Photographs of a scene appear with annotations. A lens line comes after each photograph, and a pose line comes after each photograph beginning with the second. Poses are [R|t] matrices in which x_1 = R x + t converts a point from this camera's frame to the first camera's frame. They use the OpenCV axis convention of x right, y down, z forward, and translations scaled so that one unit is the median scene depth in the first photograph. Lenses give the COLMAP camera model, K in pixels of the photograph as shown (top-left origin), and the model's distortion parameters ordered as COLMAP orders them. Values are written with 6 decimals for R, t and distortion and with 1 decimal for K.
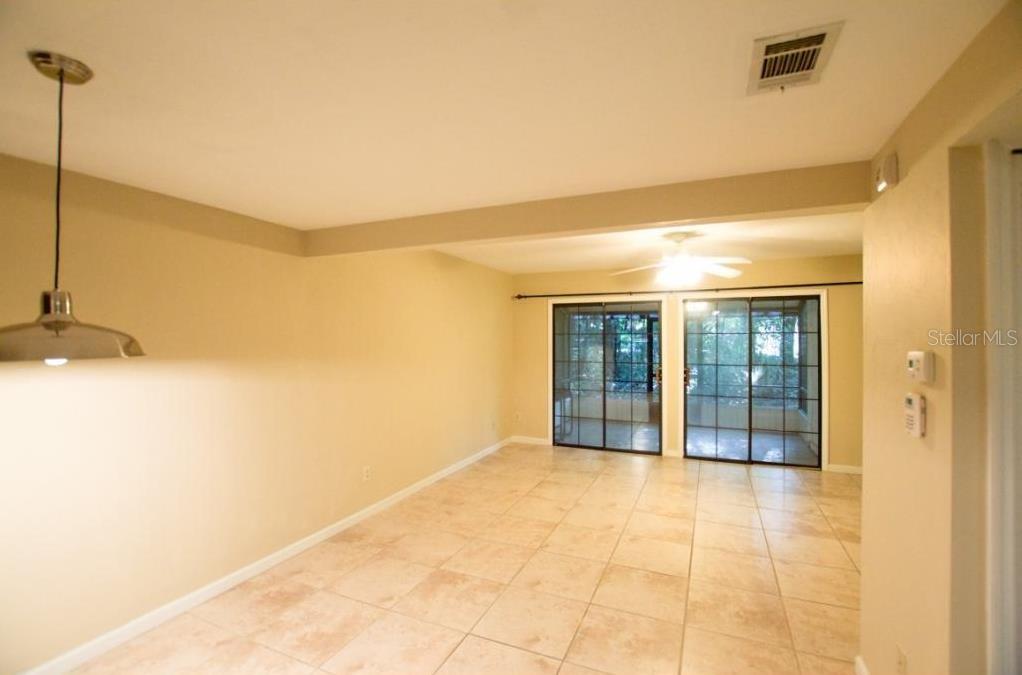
lens RADIAL K [[451.2, 0, 510.2], [0, 451.2, 342.3], [0, 0, 1]] dist [-0.027345, -0.000156]
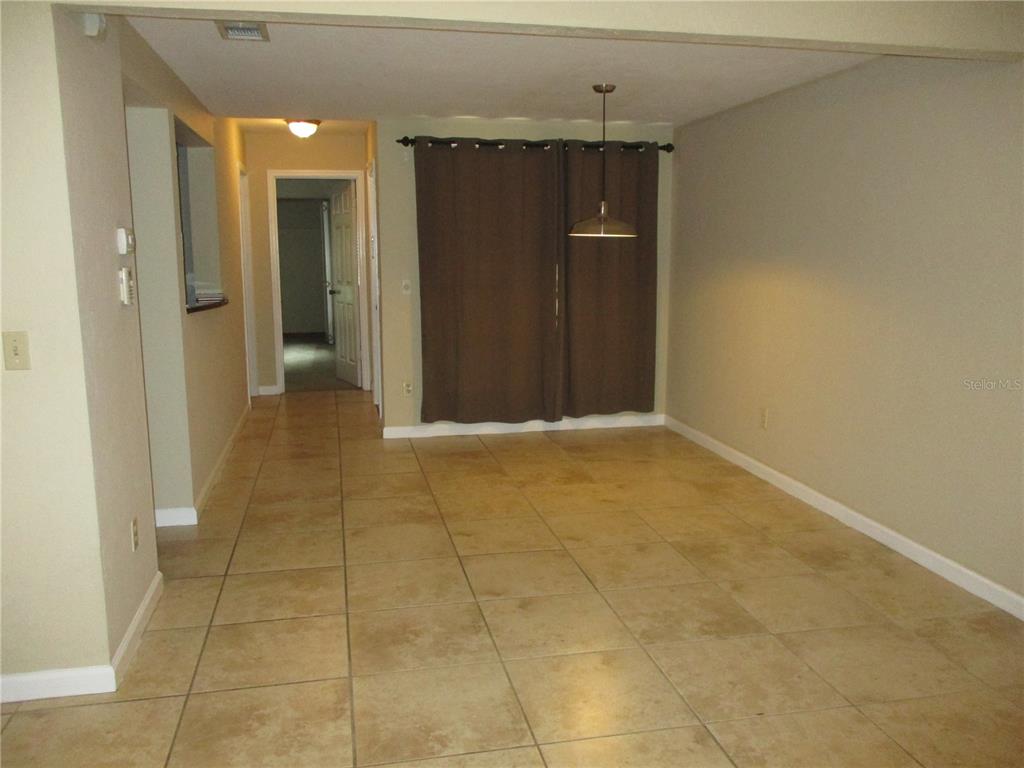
lens RADIAL K [[869.1, 0, 514.9], [0, 869.1, 387.4], [0, 0, 1]] dist [-0.033283, 0.032958]
pose [[-0.808575, 0.094595, -0.580739, 0.768381], [-0.004010, 0.986083, 0.166203, 0.027919], [0.588379, 0.136716, -0.796944, 1.803846]]
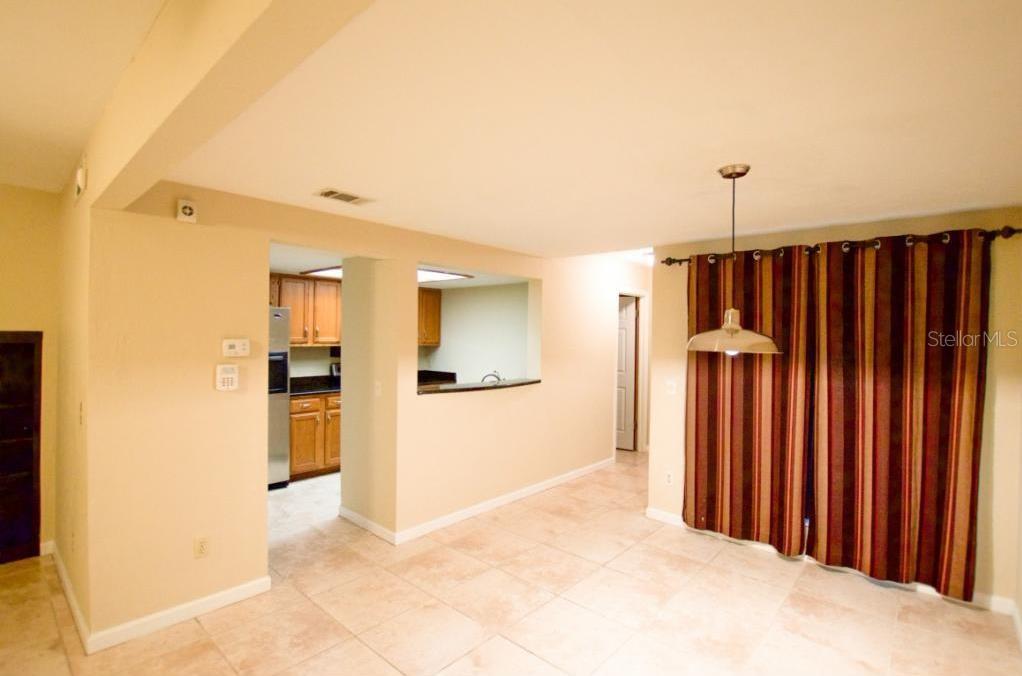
lens RADIAL K [[491.1, 0, 506.6], [0, 491.1, 330.7], [0, 0, 1]] dist [-0.023308, -0.001247]
pose [[-0.949174, -0.013762, 0.314452, -0.351139], [-0.014248, 0.999898, 0.000754, -0.013782], [-0.314430, -0.003764, -0.949273, 1.306682]]
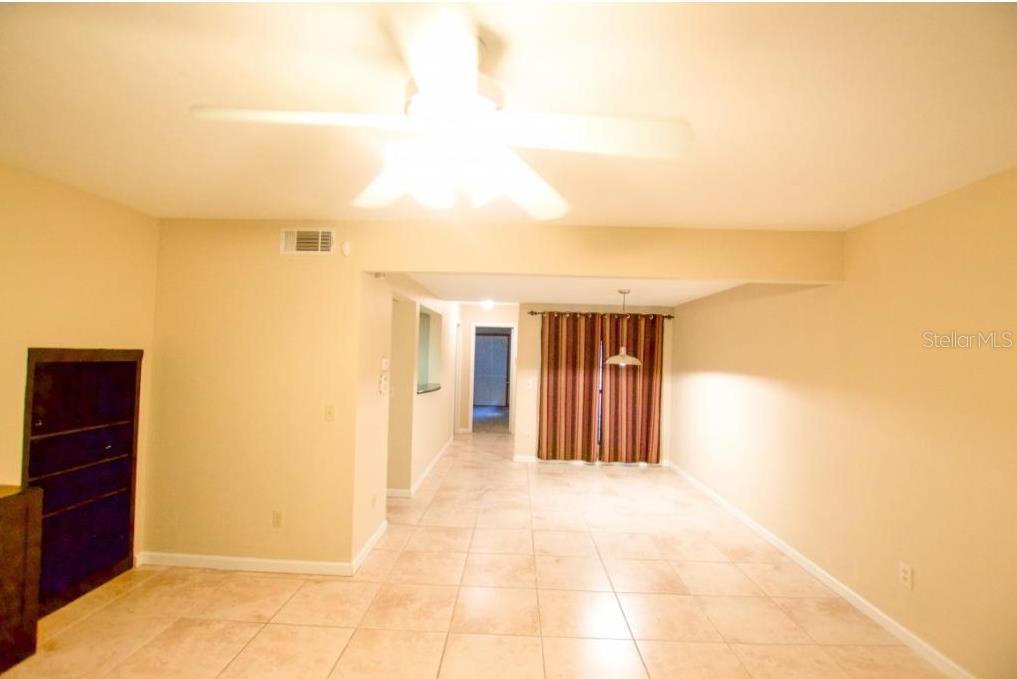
lens RADIAL K [[469.6, 0, 505.1], [0, 469.6, 333.4], [0, 0, 1]] dist [-0.027827, -0.000542]
pose [[-0.922952, -0.044644, -0.382318, 0.709788], [-0.034429, 0.998845, -0.033523, -0.029212], [0.383372, -0.017777, -0.923423, 1.996566]]
